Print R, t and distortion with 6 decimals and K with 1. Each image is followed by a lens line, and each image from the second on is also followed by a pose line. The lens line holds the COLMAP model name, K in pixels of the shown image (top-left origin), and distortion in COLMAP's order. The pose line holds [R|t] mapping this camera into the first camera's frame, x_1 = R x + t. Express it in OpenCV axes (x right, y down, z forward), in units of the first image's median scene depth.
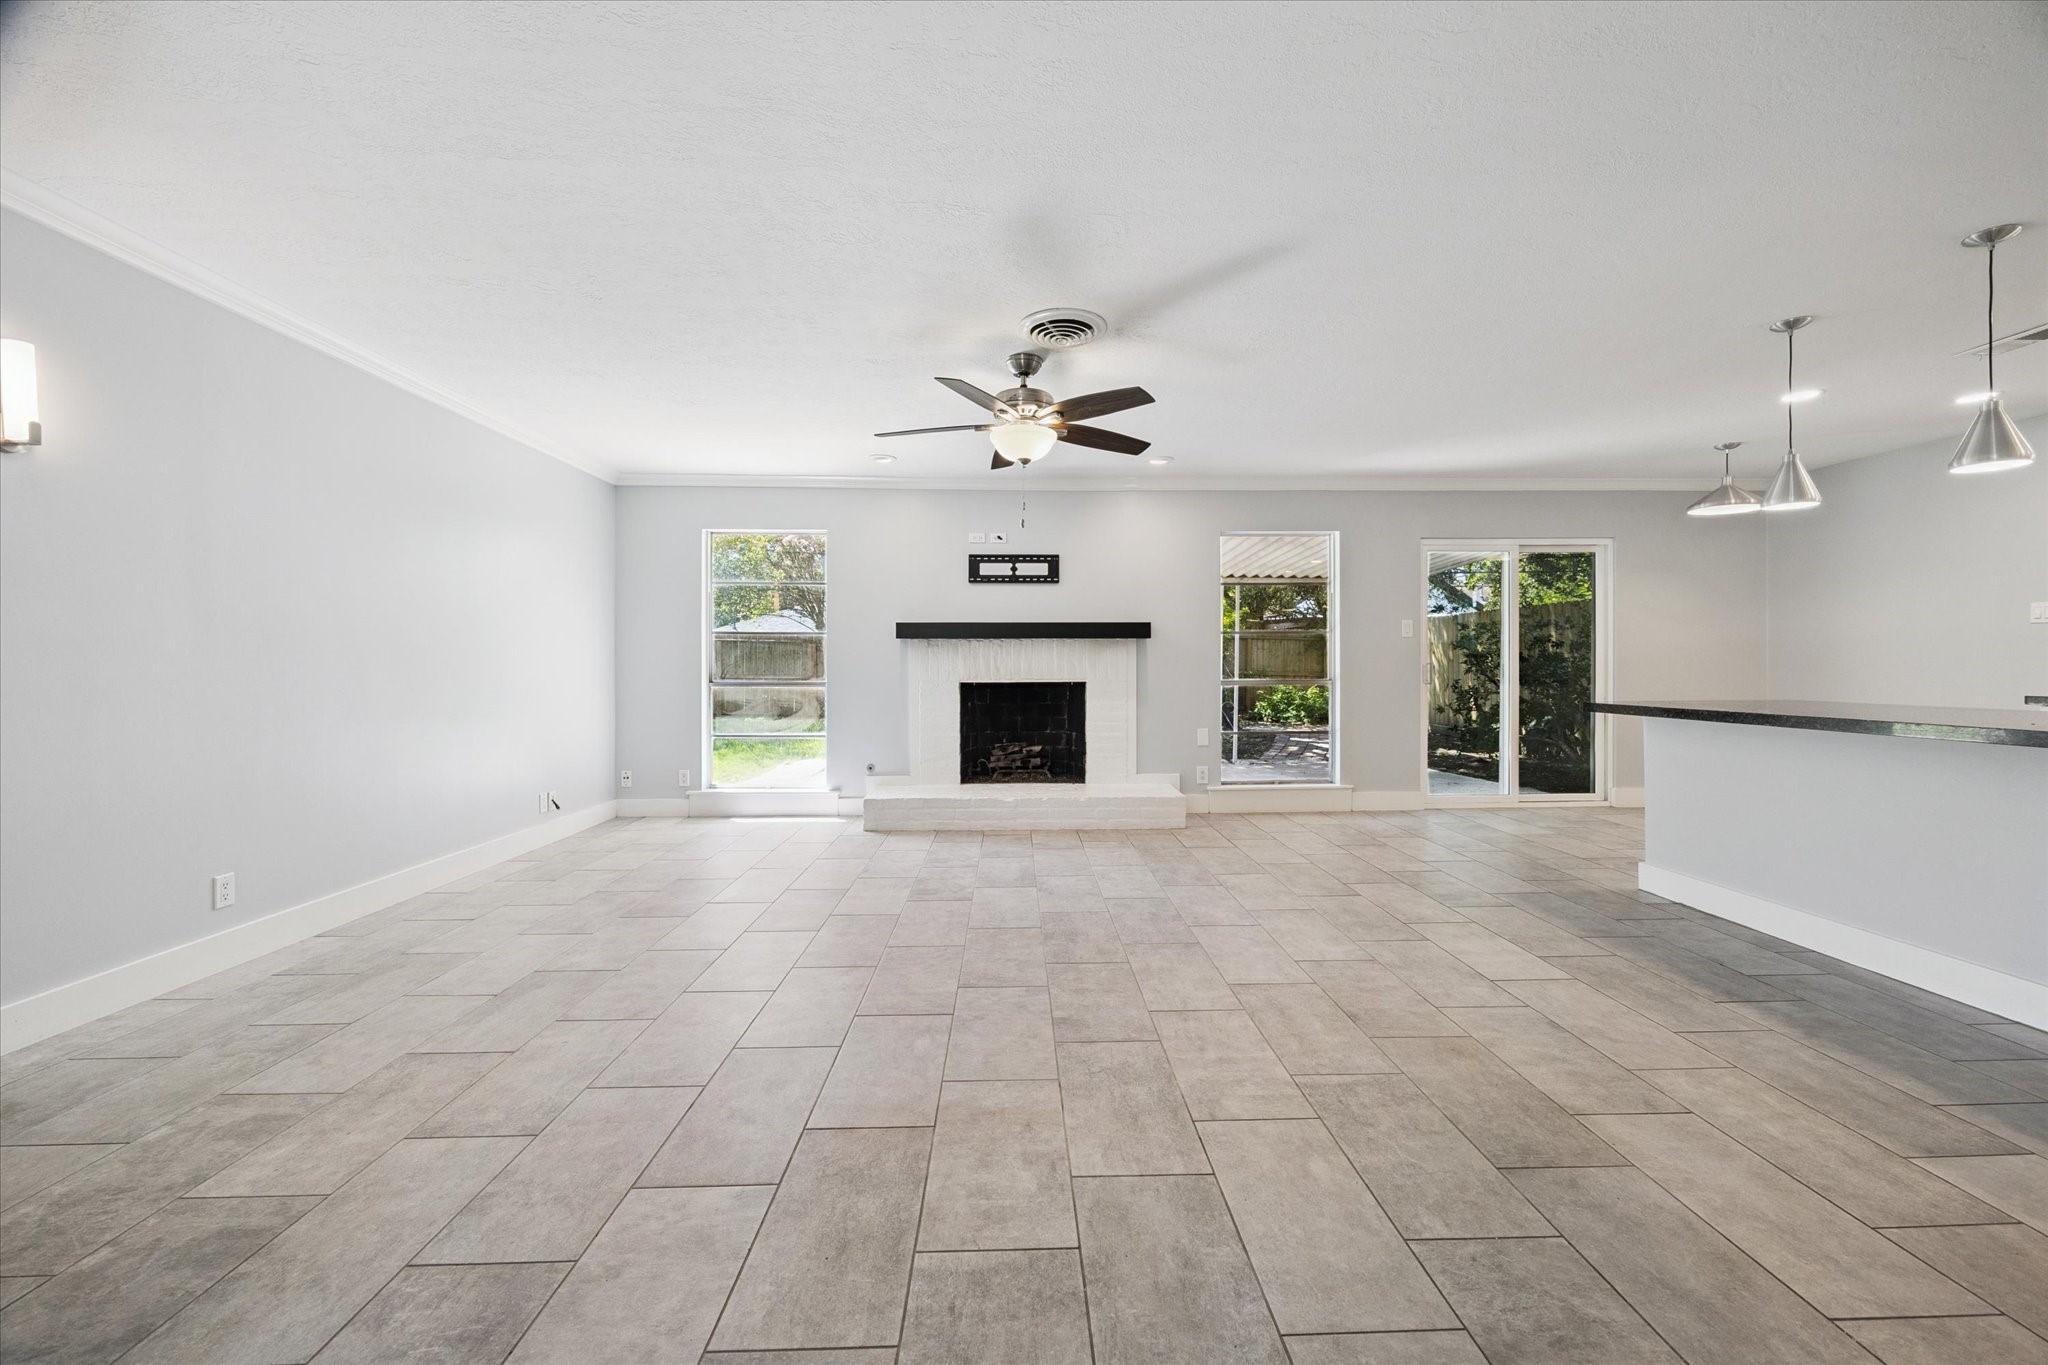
lens RADIAL K [[801.8, 0, 1043.1], [0, 801.8, 670.0], [0, 0, 1]] dist [-0.001510, -0.000130]
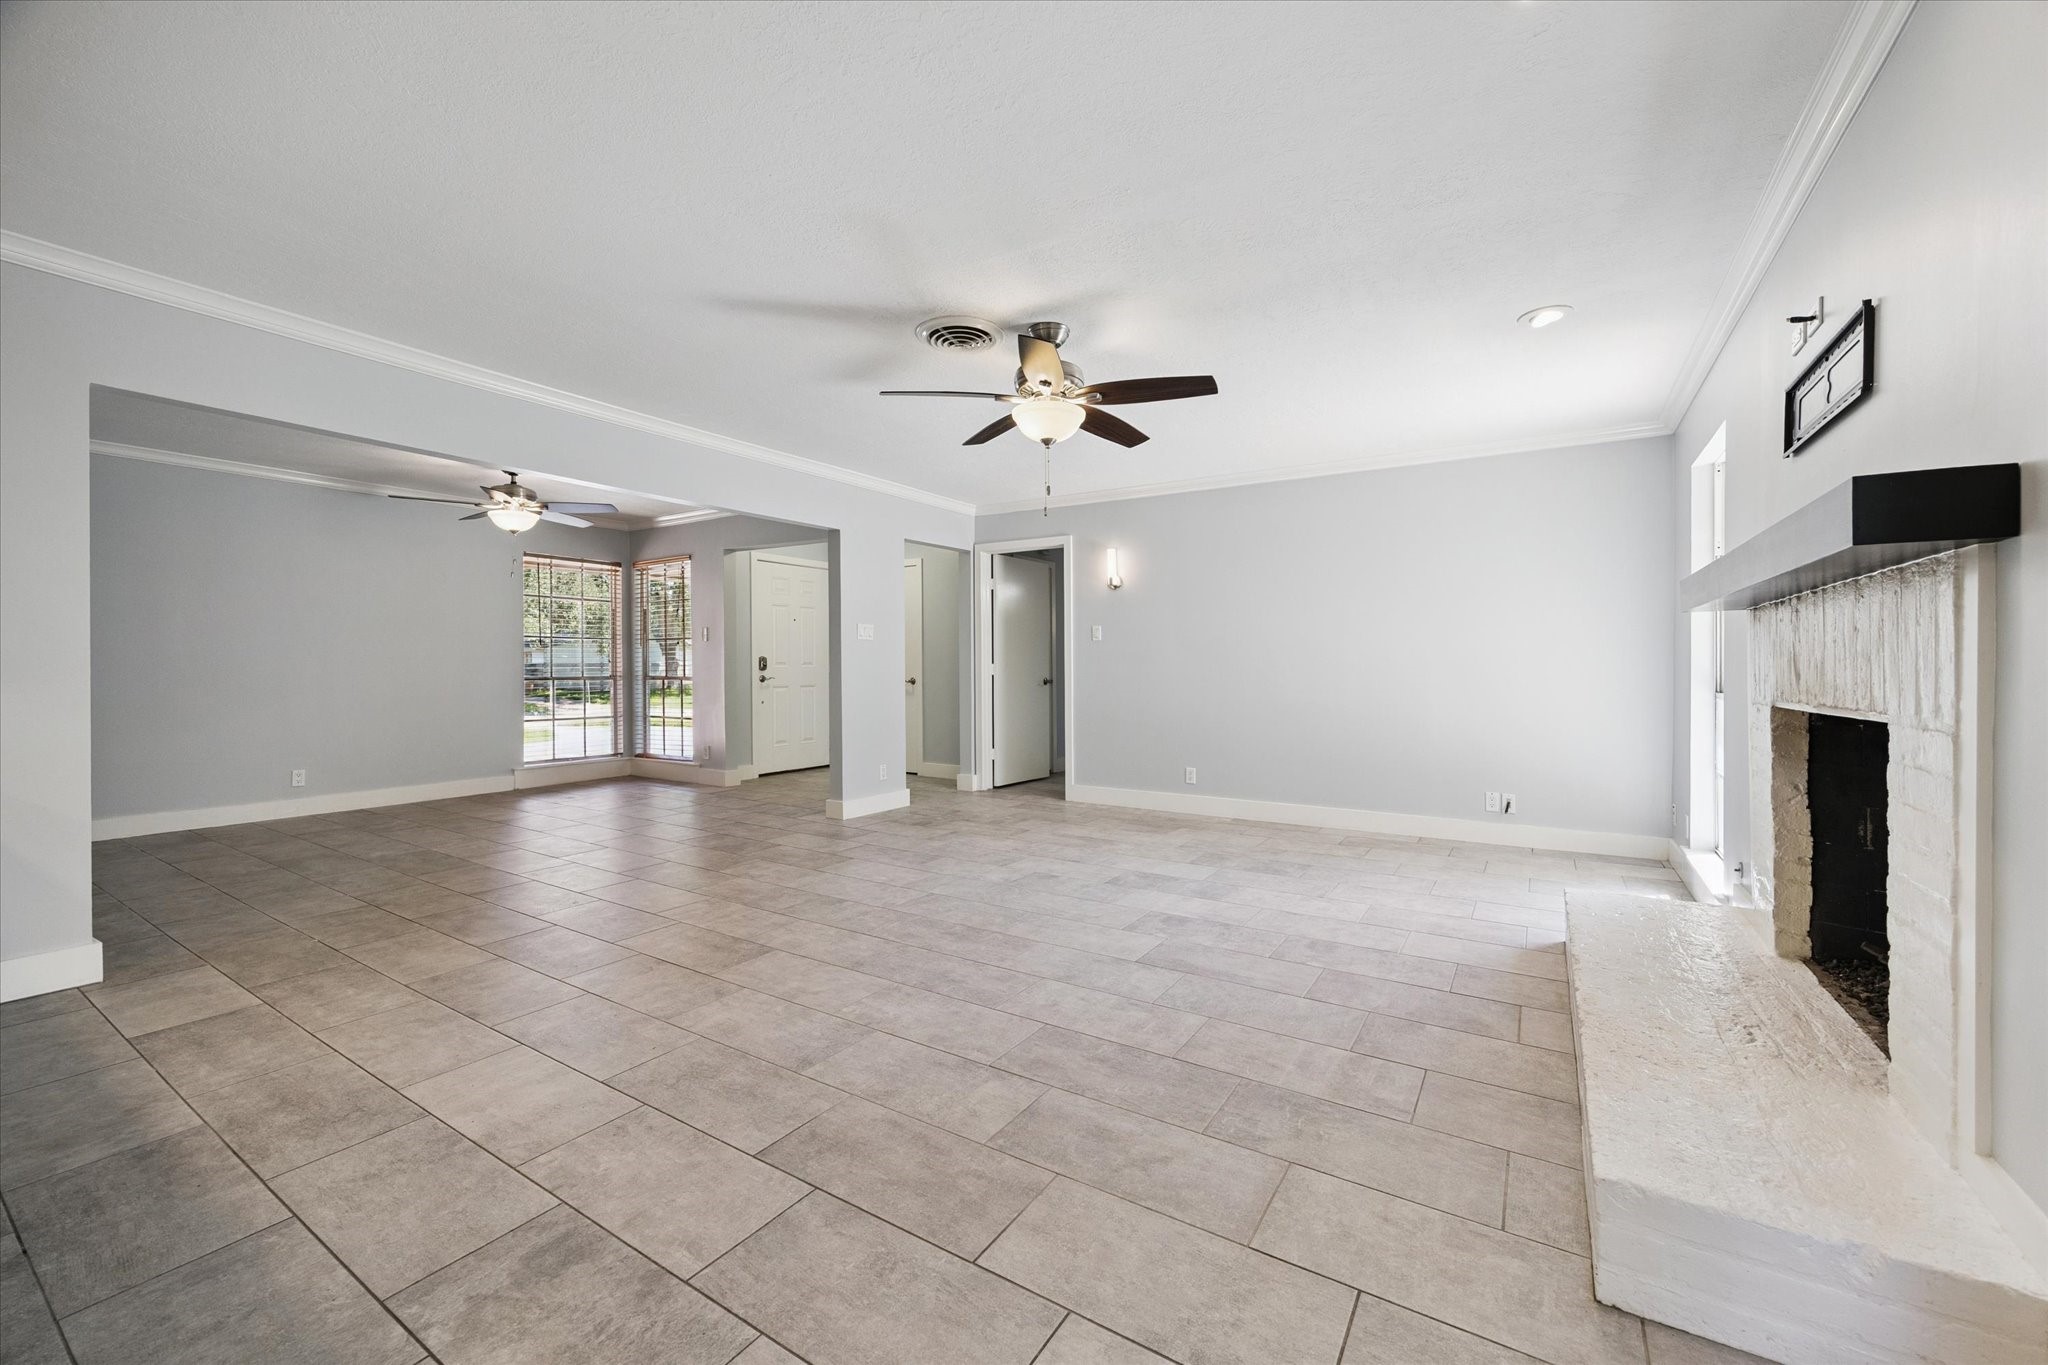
lens RADIAL K [[801.8, 0, 1029.8], [0, 801.8, 678.8], [0, 0, 1]] dist [-0.001510, -0.000130]
pose [[-0.572664, 0.014688, -0.819658, 0.822277], [0.000405, 0.999844, 0.017633, -0.009046], [0.819790, 0.009766, -0.572581, 1.678008]]
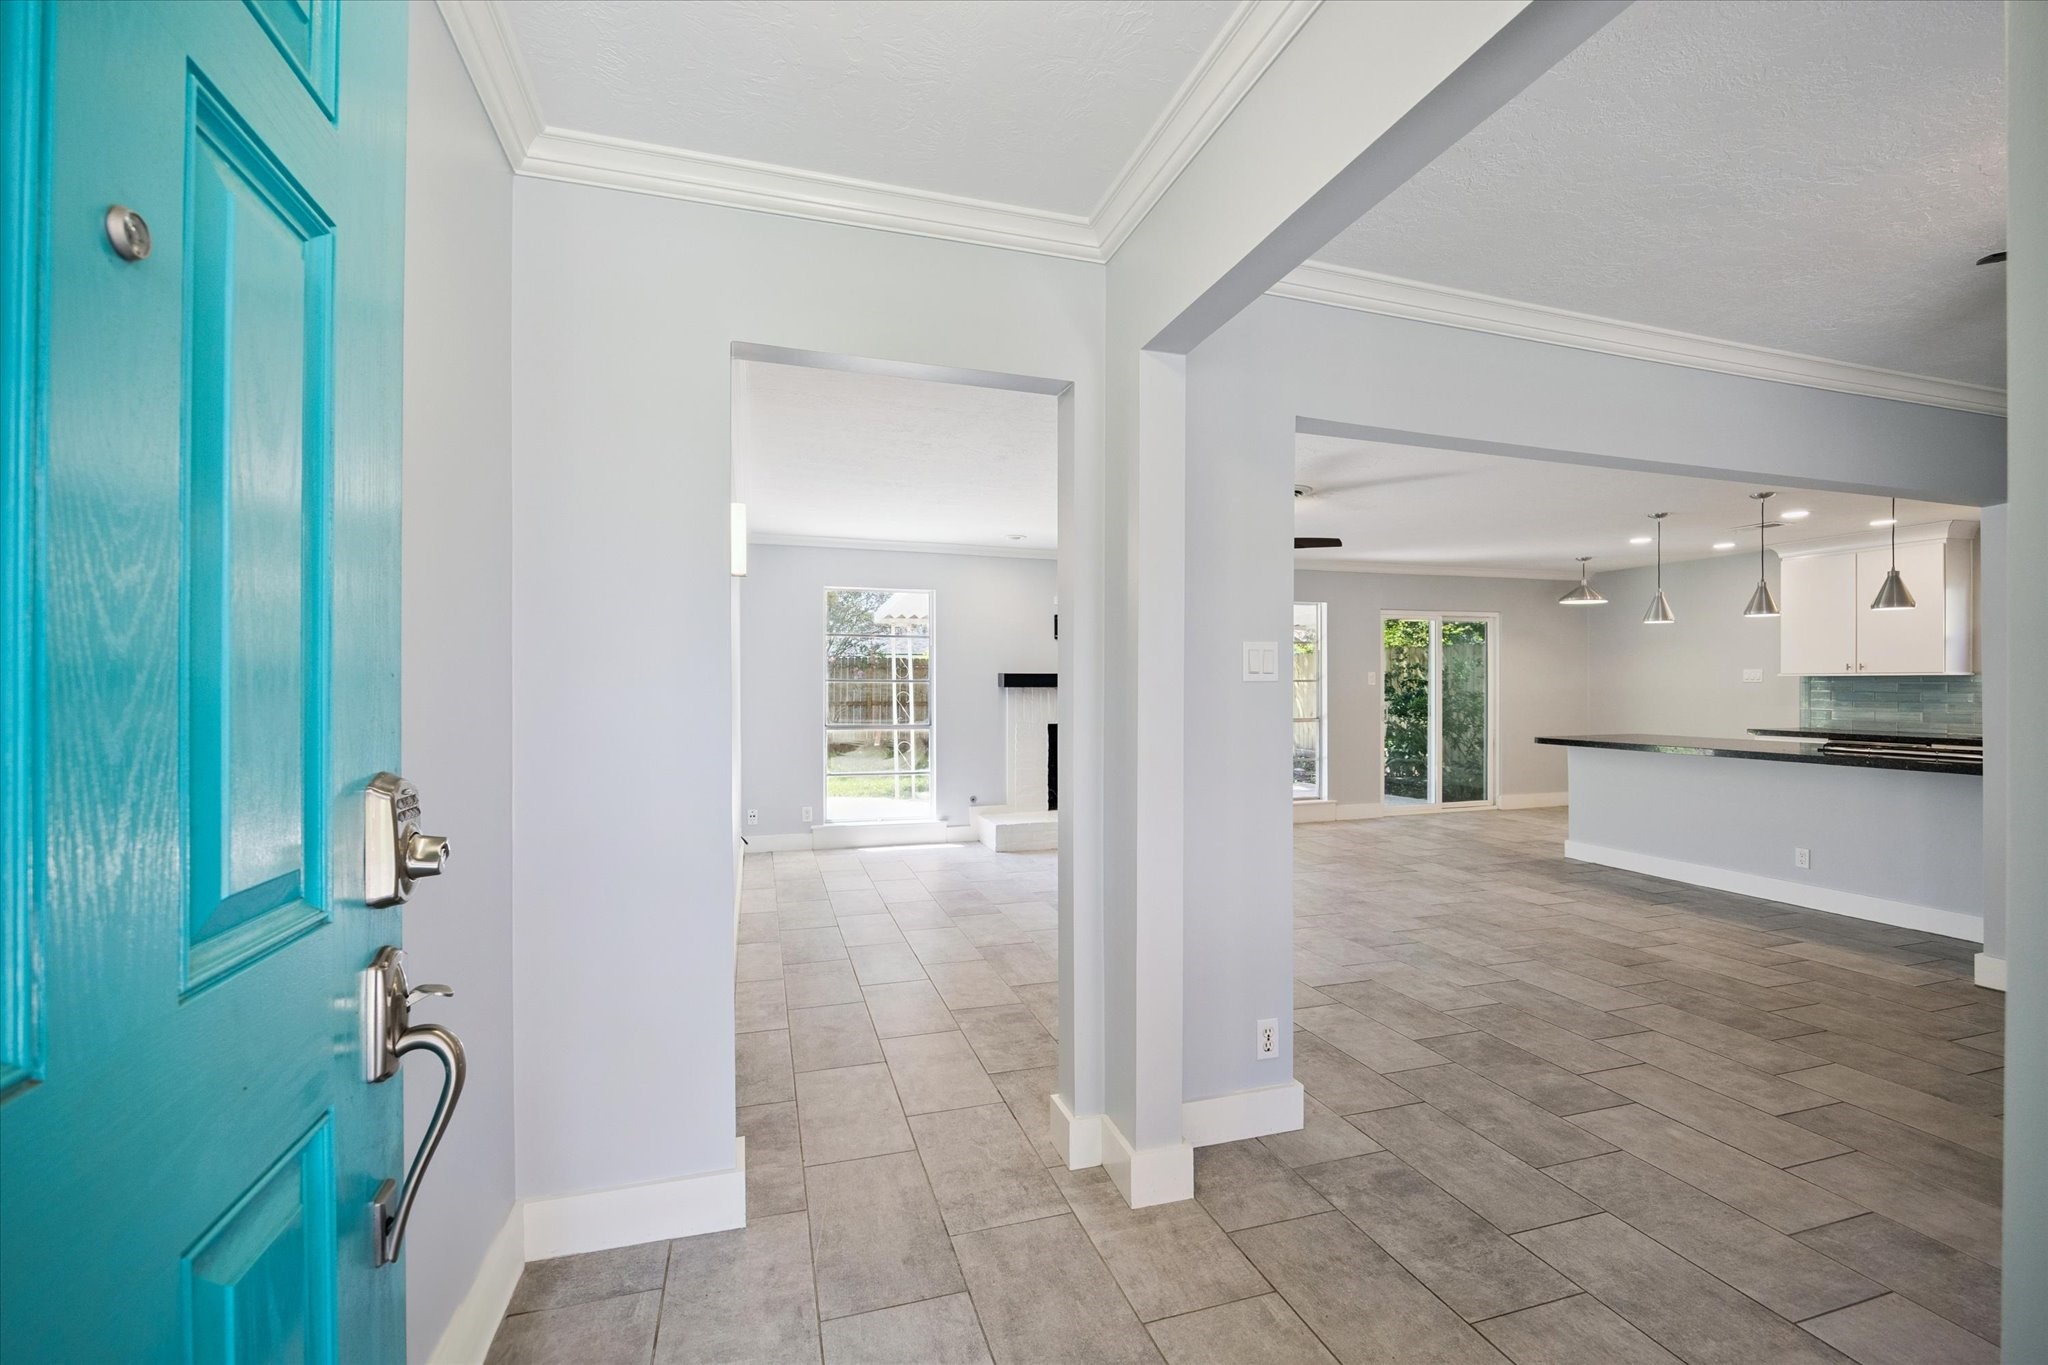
lens RADIAL K [[901.2, 0, 1038.8], [0, 901.2, 684.6], [0, 0, 1]] dist [-0.008160, -0.000269]
pose [[0.961315, 0.001355, 0.275449, -0.870978], [-0.000060, 0.999989, -0.004713, -0.063952], [-0.275452, 0.004514, 0.961304, -0.477419]]
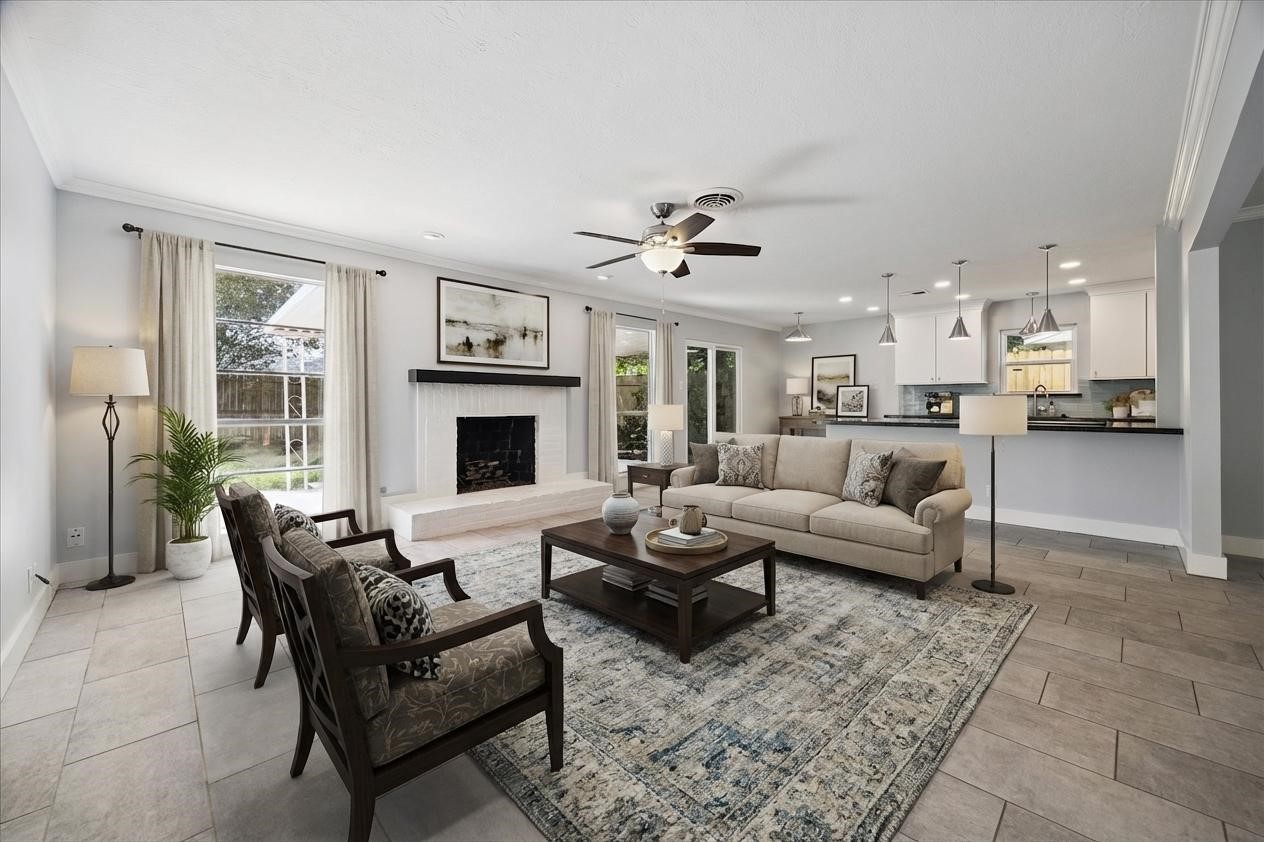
lens RADIAL K [[494.9, 0, 642.6], [0, 494.9, 408.0], [0, 0, 1]] dist [-0.001510, -0.000130]
pose [[0.730446, -0.003825, 0.682960, -0.787553], [0.003684, 0.999992, 0.001660, 0.000594], [-0.682961, 0.001304, 0.730454, 0.365247]]
